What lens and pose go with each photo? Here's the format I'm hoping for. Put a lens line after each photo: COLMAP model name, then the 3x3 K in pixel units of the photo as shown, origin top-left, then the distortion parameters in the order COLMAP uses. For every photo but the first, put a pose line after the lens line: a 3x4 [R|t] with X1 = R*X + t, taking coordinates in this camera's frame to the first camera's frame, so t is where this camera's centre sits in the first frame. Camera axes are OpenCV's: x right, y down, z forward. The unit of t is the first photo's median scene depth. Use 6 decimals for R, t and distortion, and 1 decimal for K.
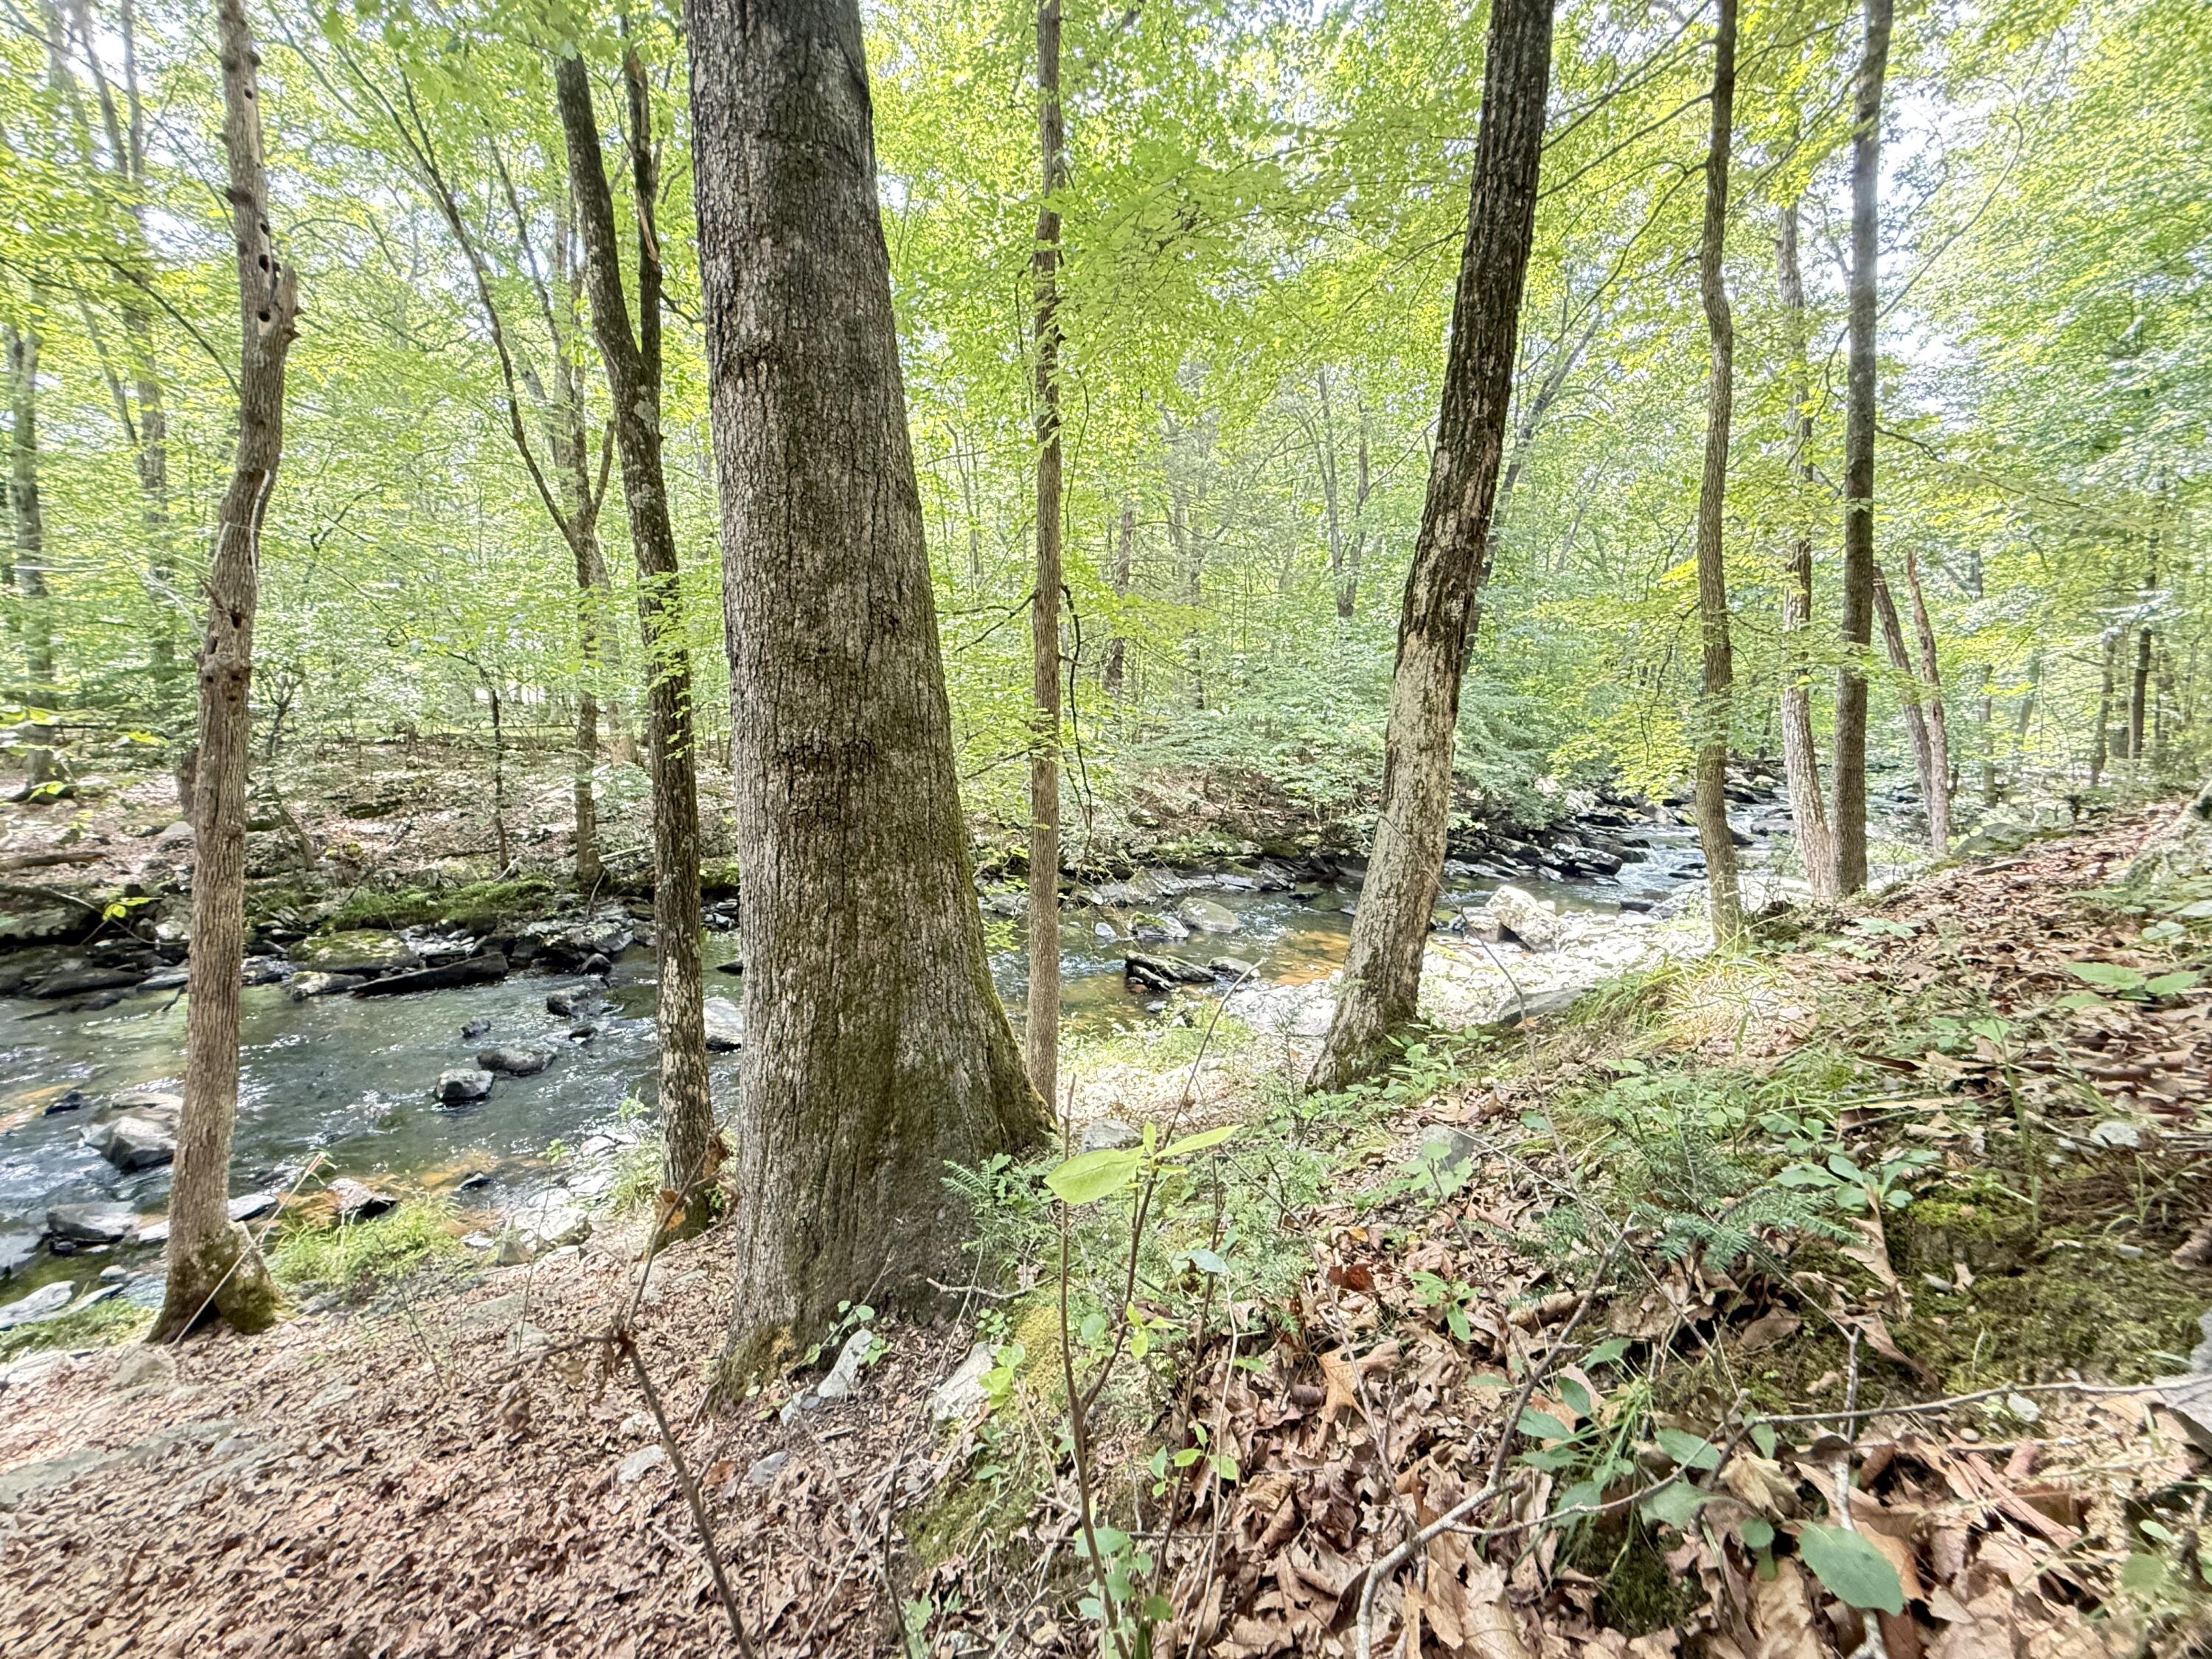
lens RADIAL K [[882.3, 0, 1096.9], [0, 882.3, 829.5], [0, 0, 1]] dist [0.000442, -0.000221]
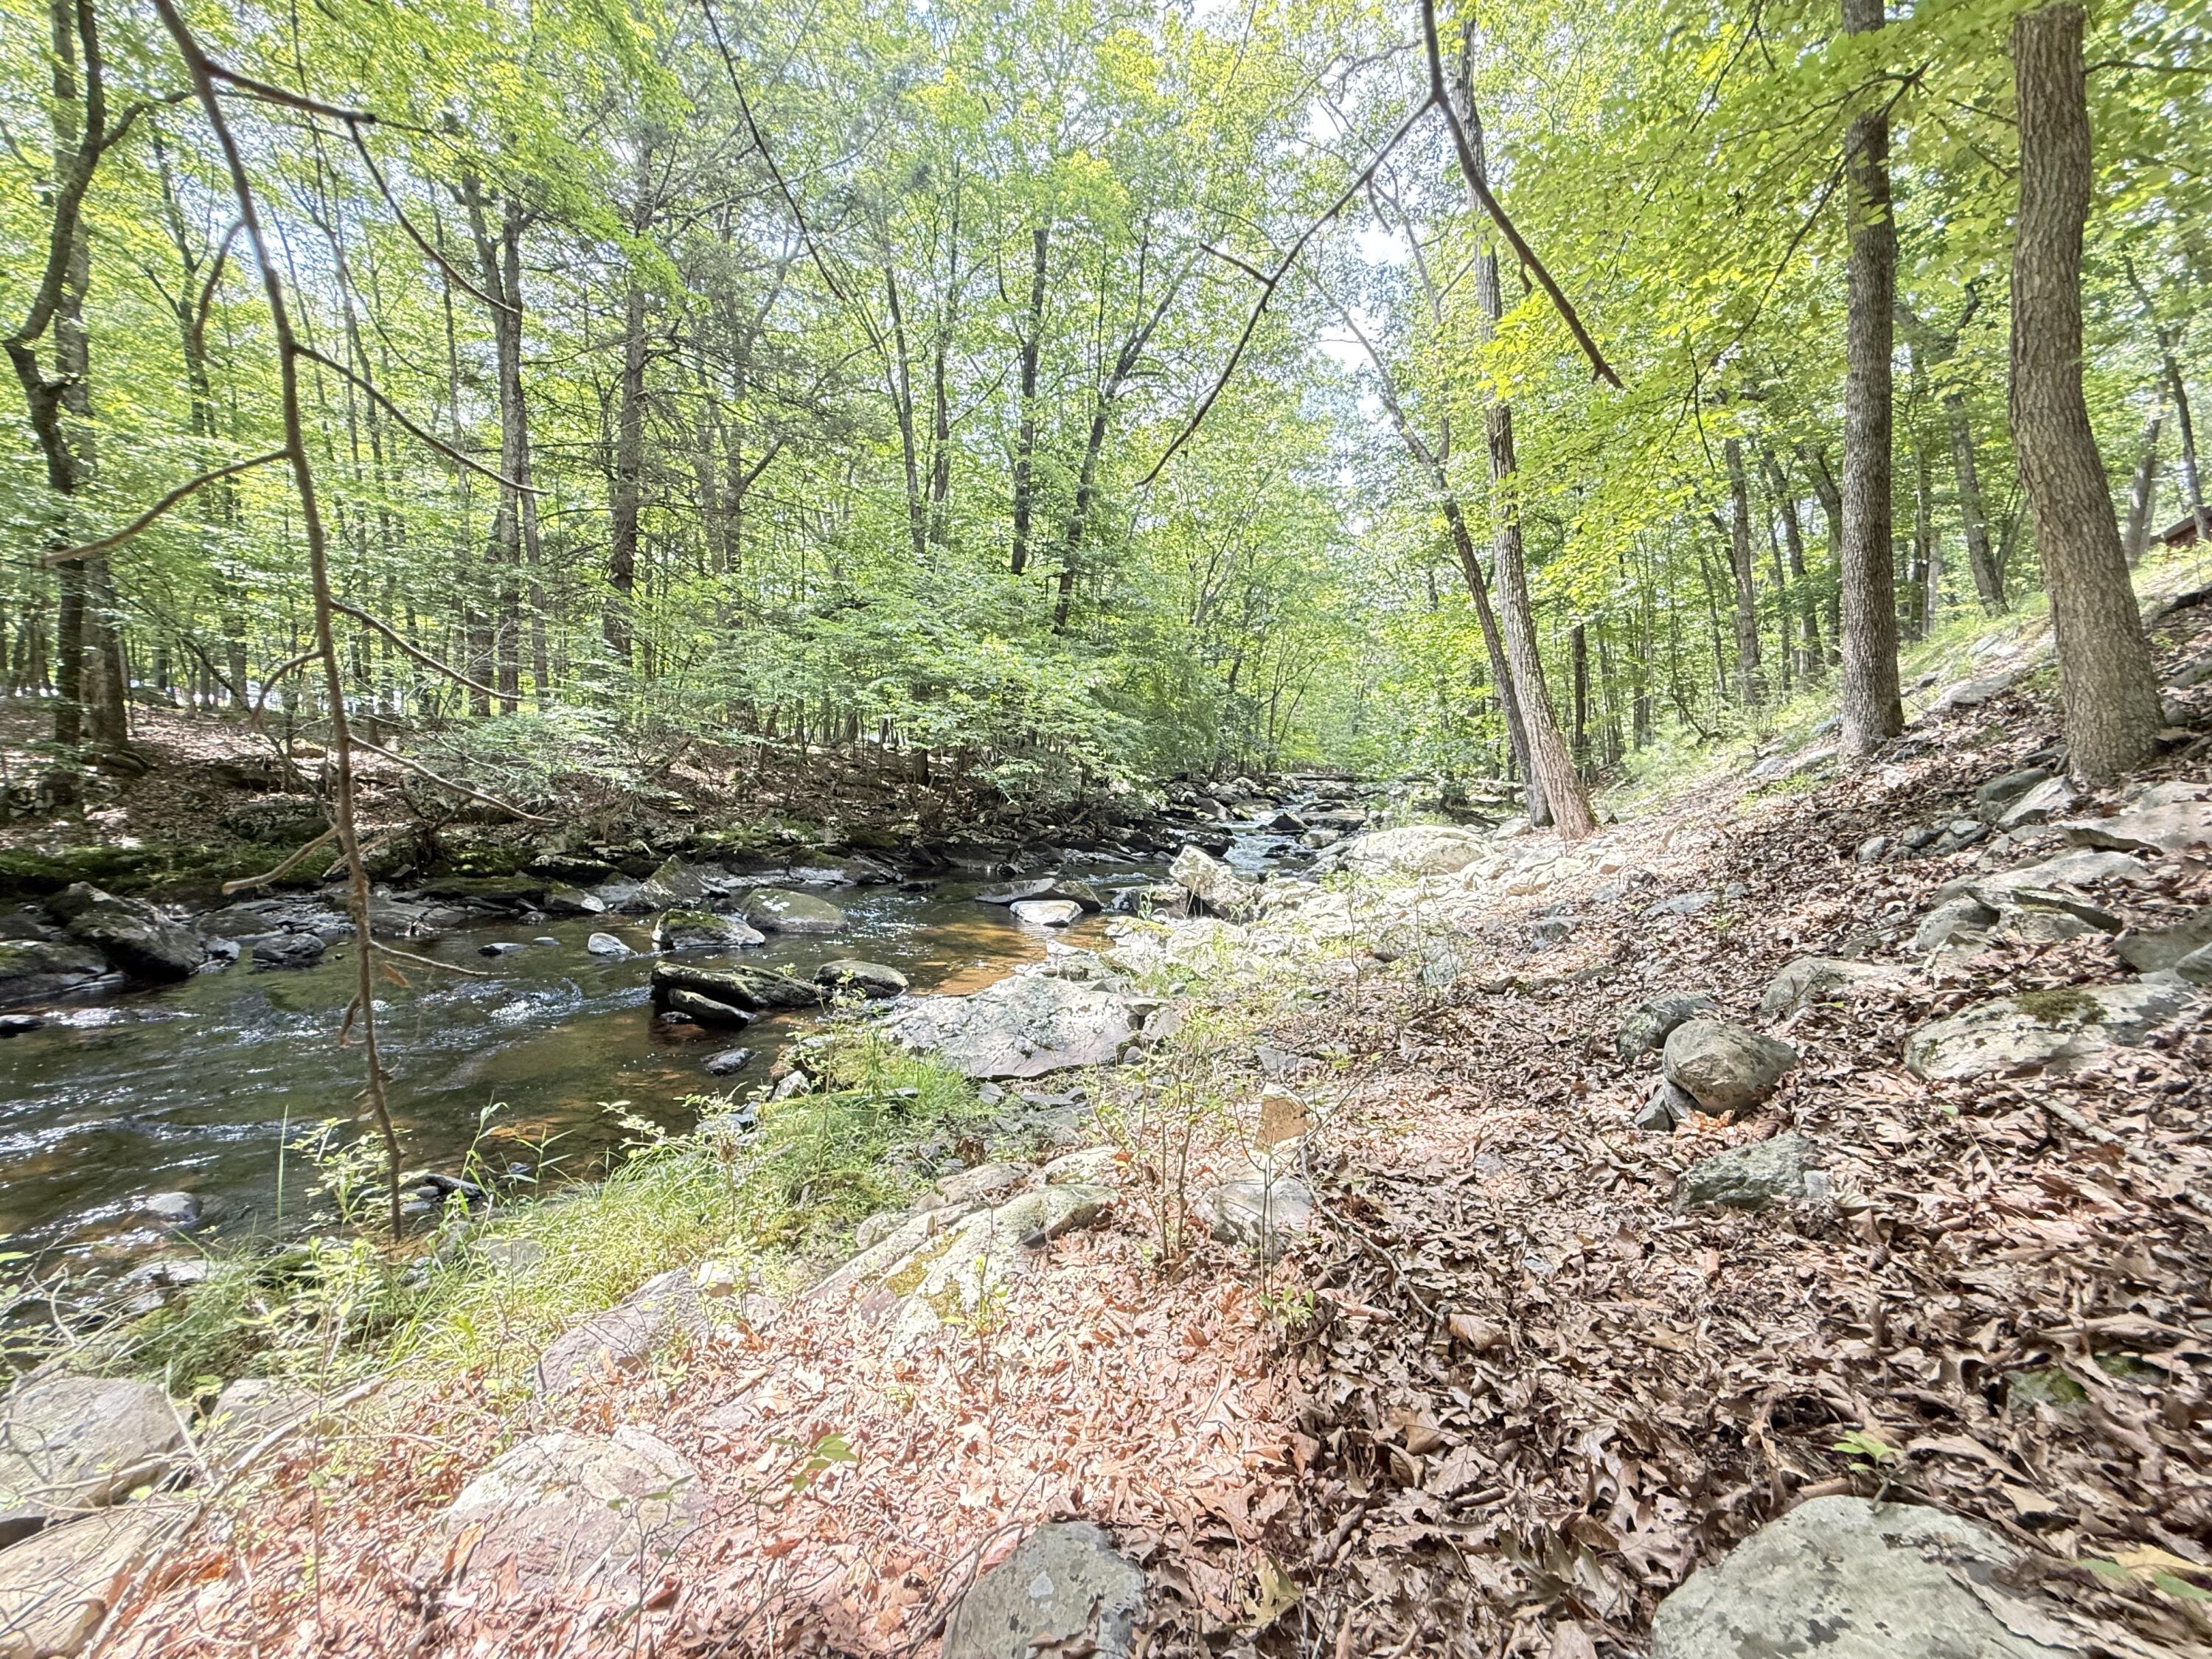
lens RADIAL K [[882.3, 0, 1096.9], [0, 882.3, 829.5], [0, 0, 1]] dist [0.000442, -0.000221]
pose [[0.872210, -0.021927, 0.488639, 0.007219], [0.046095, 0.998234, -0.037485, 0.070363], [-0.486954, 0.055218, 0.871680, 0.326972]]
